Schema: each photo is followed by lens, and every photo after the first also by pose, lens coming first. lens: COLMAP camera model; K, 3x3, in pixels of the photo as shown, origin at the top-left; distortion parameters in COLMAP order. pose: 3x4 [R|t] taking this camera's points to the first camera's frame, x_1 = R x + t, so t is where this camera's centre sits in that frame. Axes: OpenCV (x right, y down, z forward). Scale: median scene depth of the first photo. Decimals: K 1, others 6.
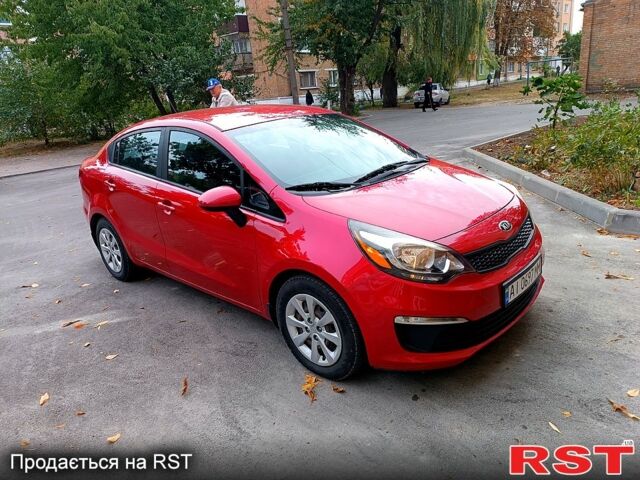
lens RADIAL K [[457.8, 0, 324.6], [0, 457.8, 238.4], [0, 0, 1]] dist [0.022441, -0.016790]
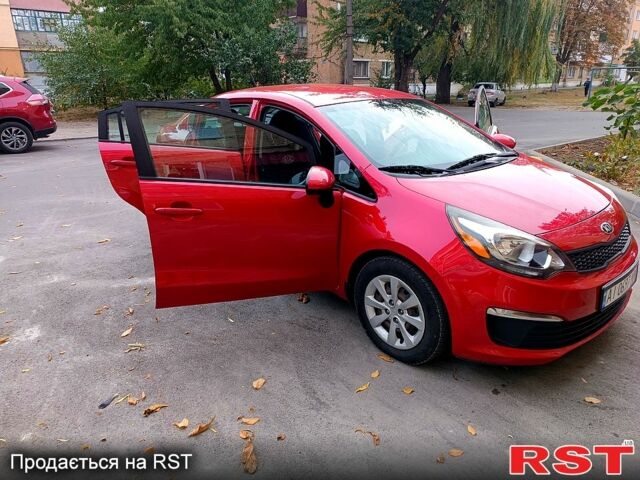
lens RADIAL K [[457.8, 0, 324.6], [0, 457.8, 238.4], [0, 0, 1]] dist [0.022441, -0.016790]
pose [[0.992256, 0.102438, -0.070246, -0.112497], [-0.100981, 0.994599, 0.024005, 0.029149], [0.072326, -0.016725, 0.997241, -0.002690]]
